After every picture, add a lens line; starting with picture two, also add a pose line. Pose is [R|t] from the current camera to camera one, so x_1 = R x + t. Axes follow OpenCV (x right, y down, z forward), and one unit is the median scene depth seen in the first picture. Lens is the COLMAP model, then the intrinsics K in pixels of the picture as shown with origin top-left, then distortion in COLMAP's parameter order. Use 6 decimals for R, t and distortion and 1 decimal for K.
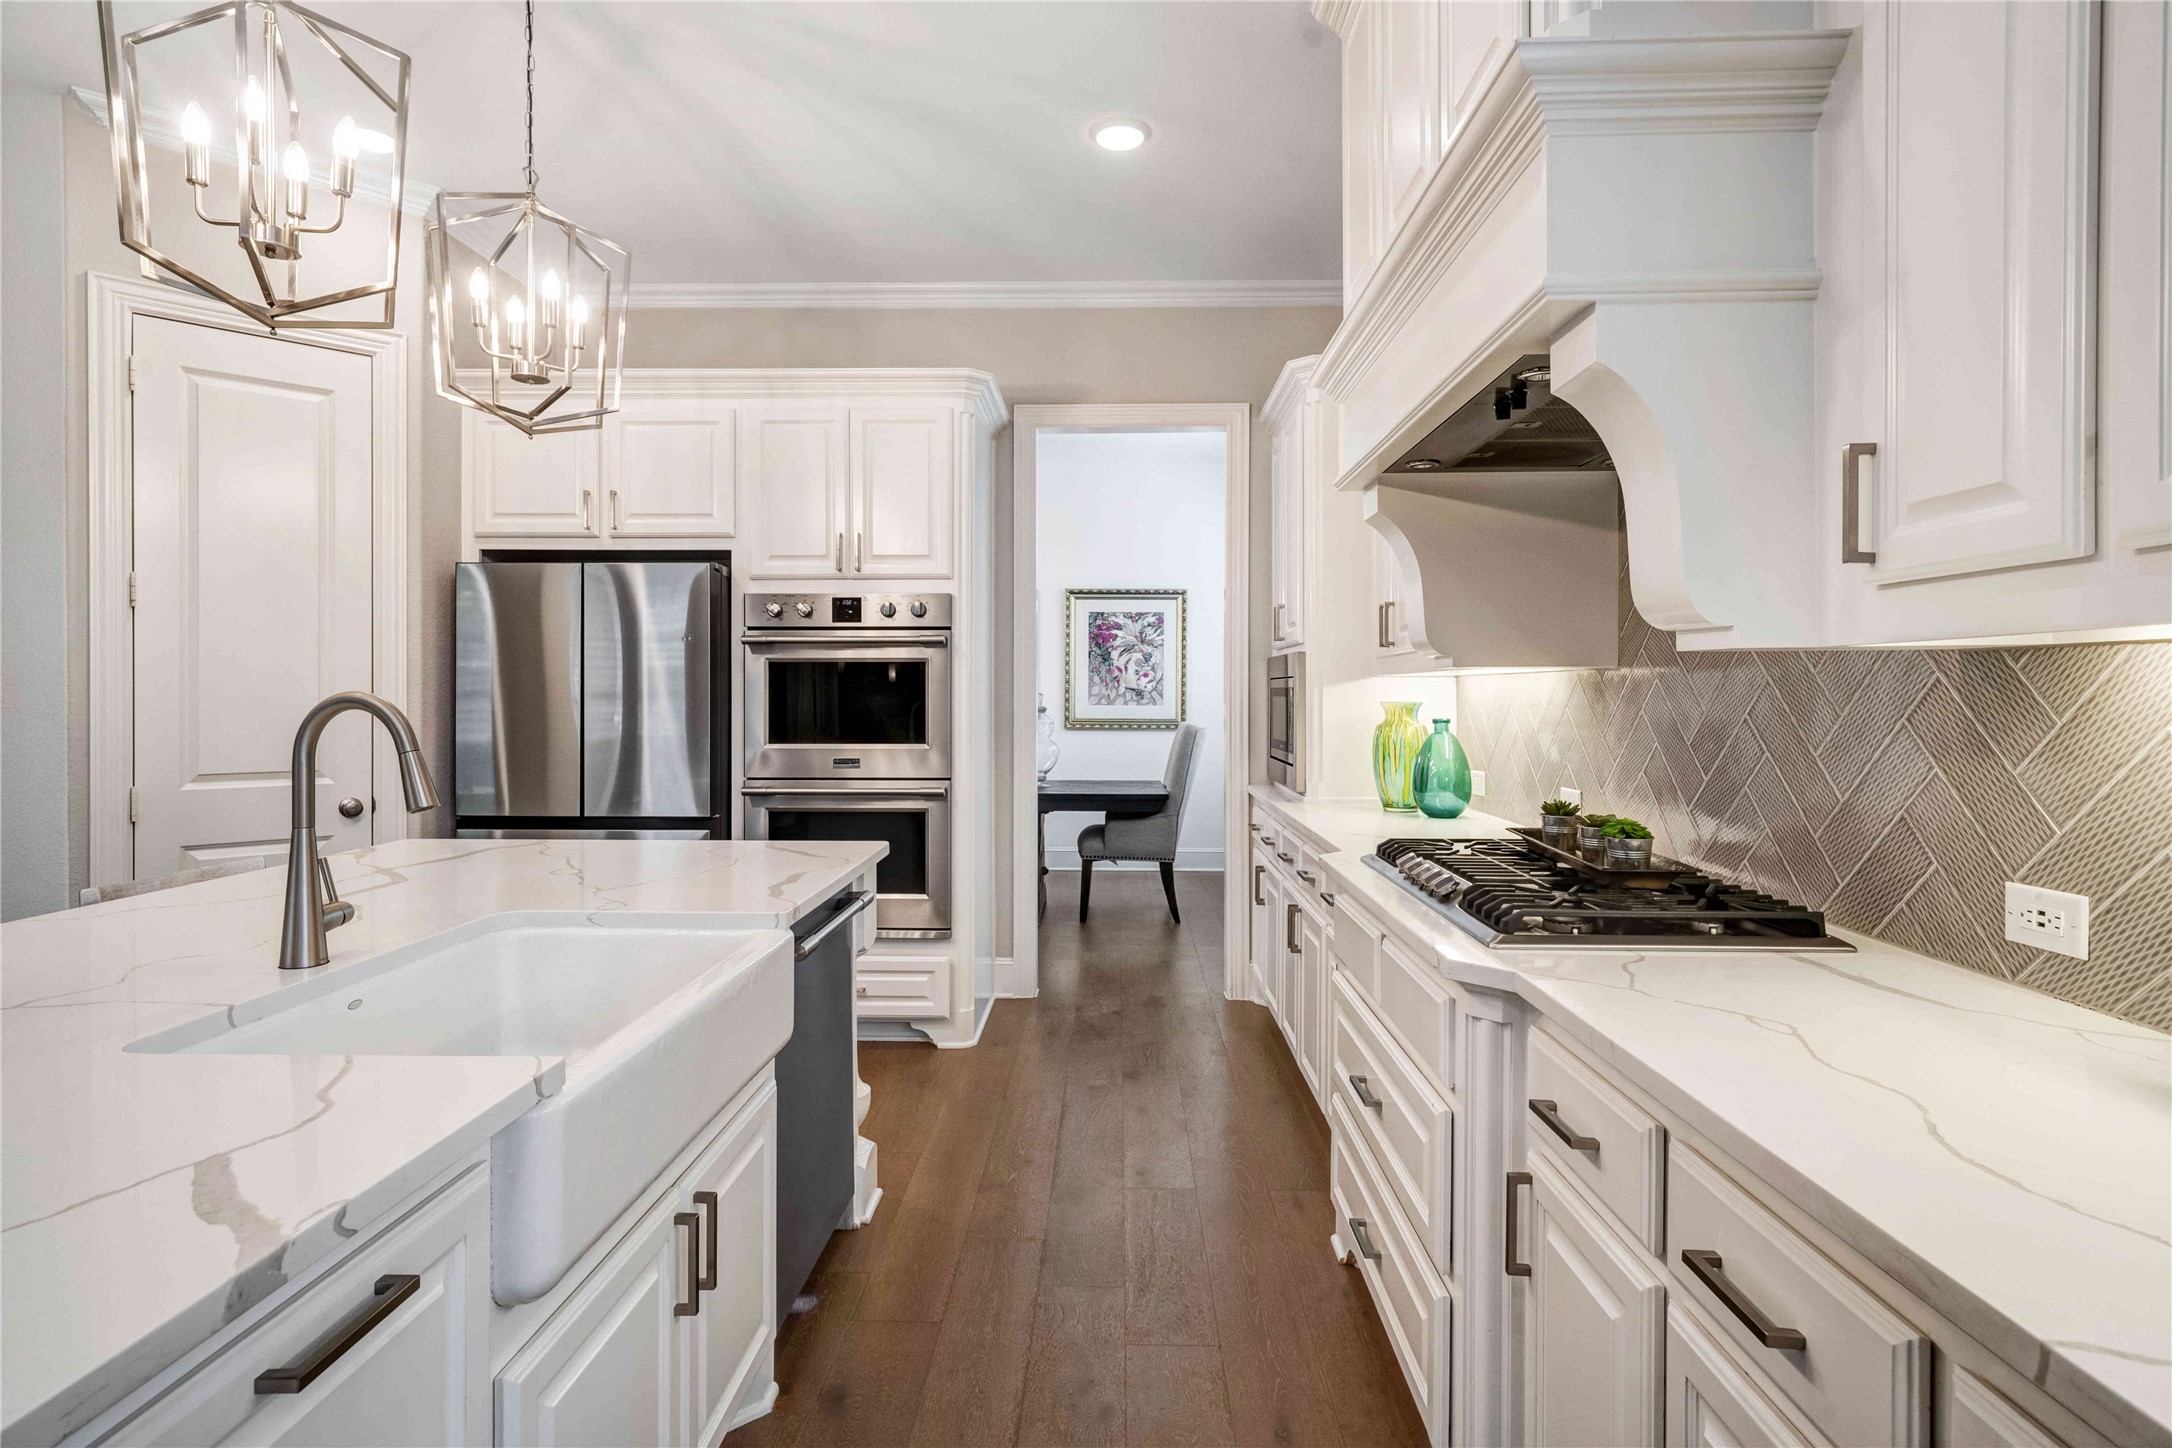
lens RADIAL K [[1115.5, 0, 1085.8], [0, 1115.5, 701.3], [0, 0, 1]] dist [-0.000061, -0.000237]
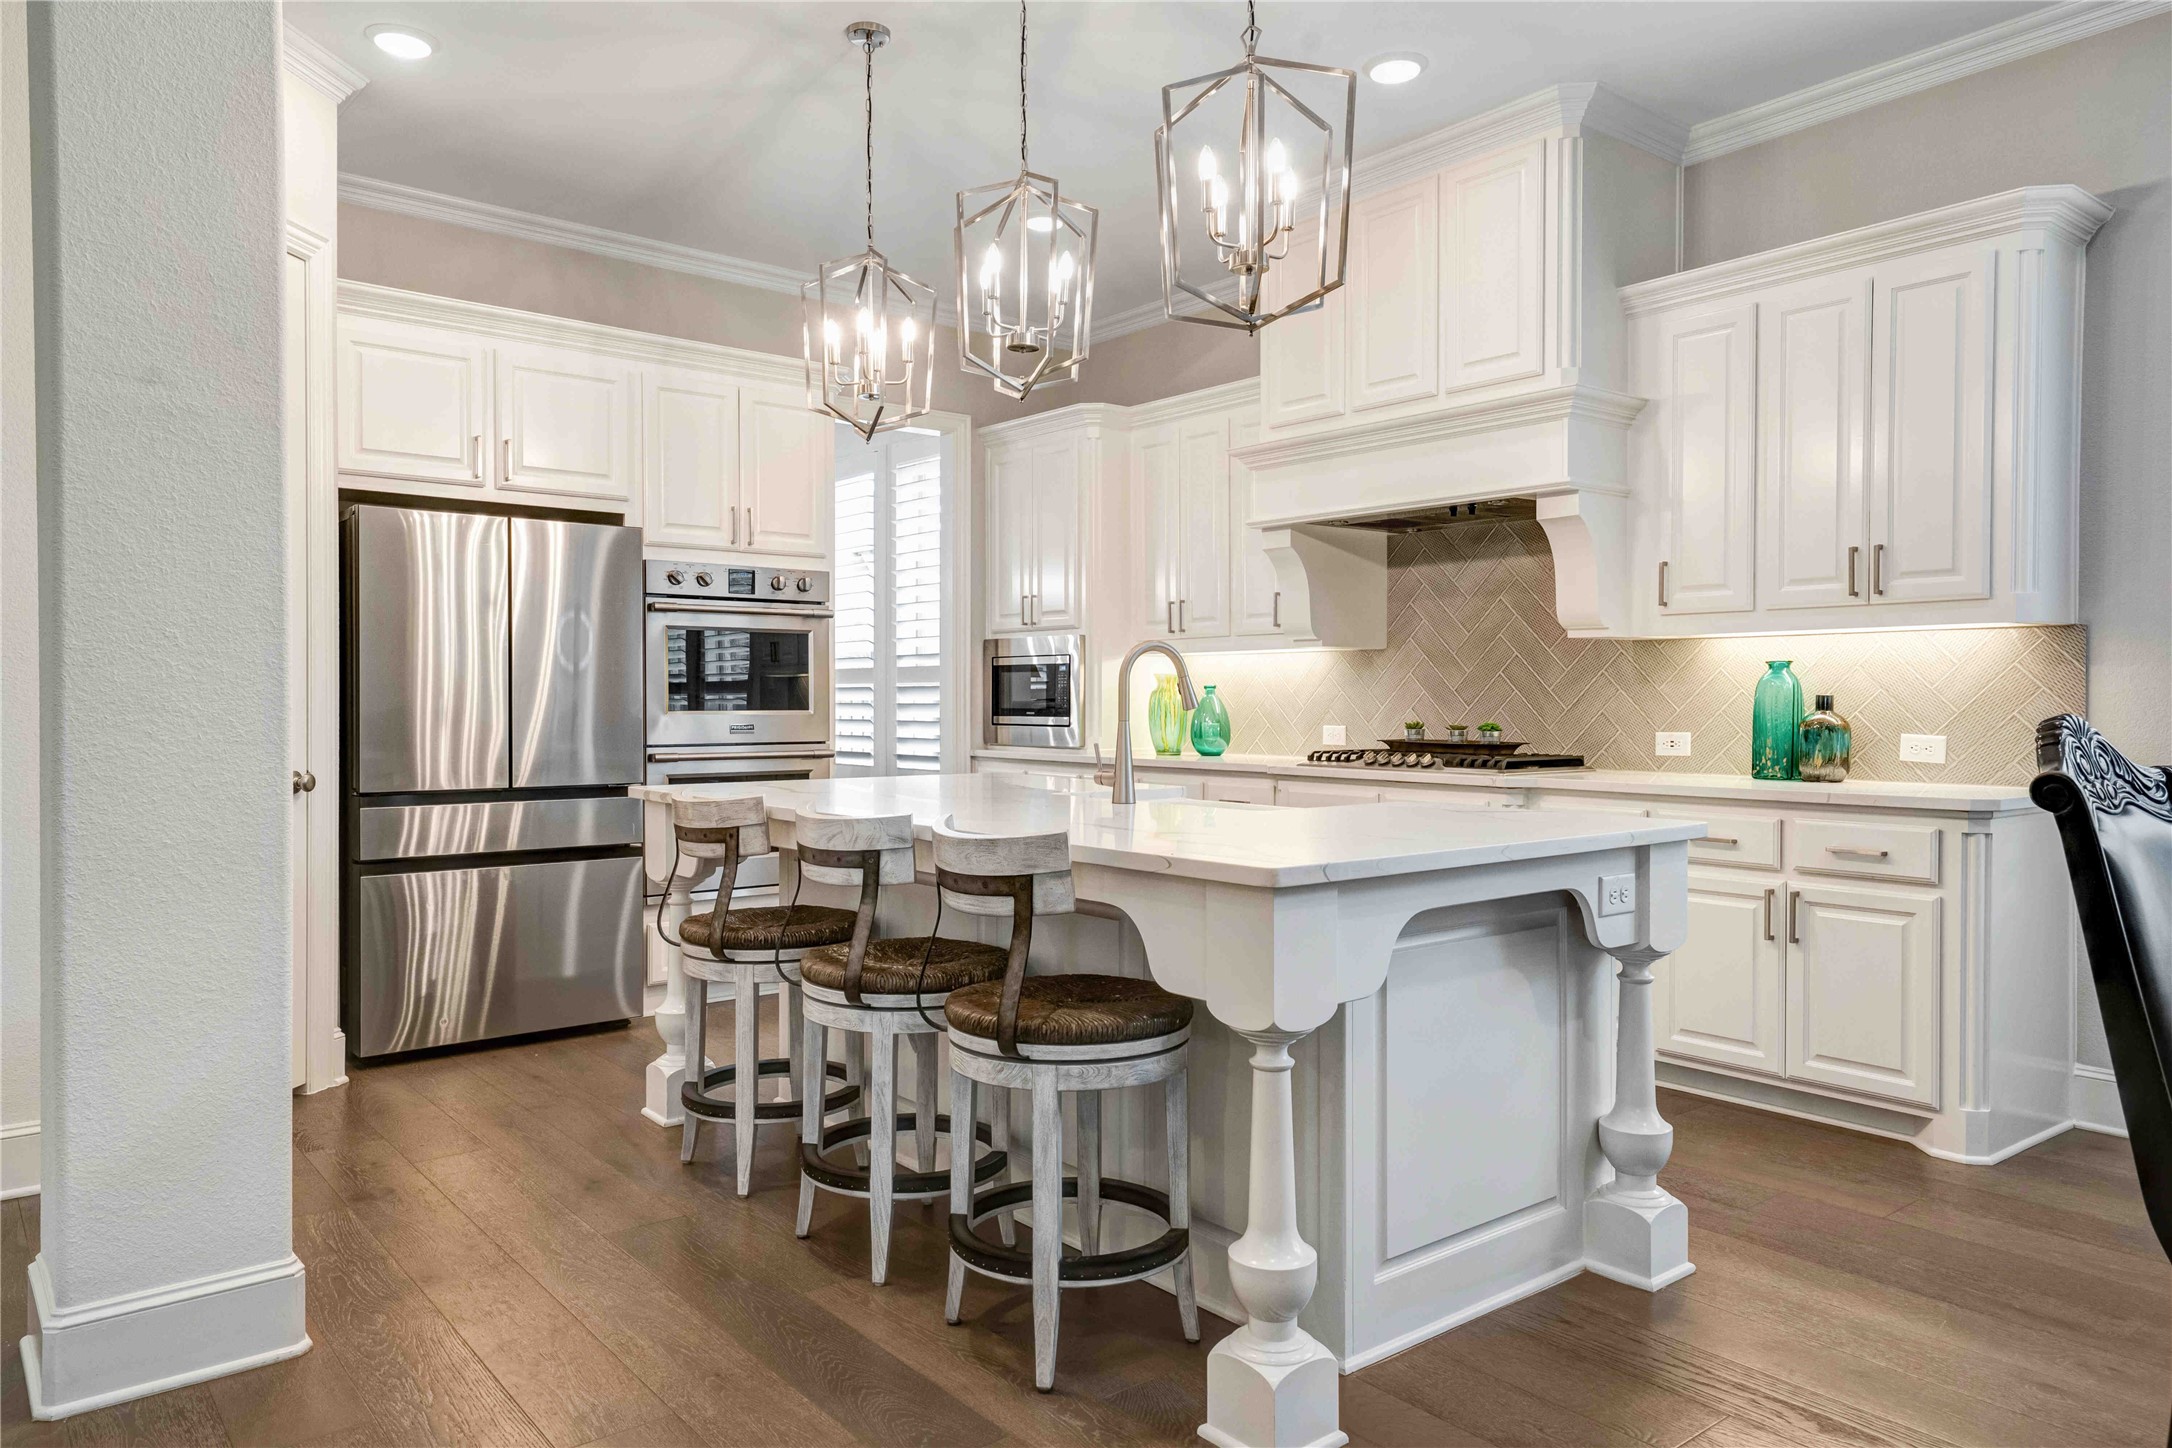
lens RADIAL K [[1469.6, 0, 1086.0], [0, 1469.6, 724.0], [0, 0, 1]] dist [0.029040, -0.001932]
pose [[0.747604, -0.013128, 0.664015, -0.886904], [0.005508, 0.999893, 0.013568, 0.034084], [-0.664122, -0.006486, 0.747596, -0.241564]]
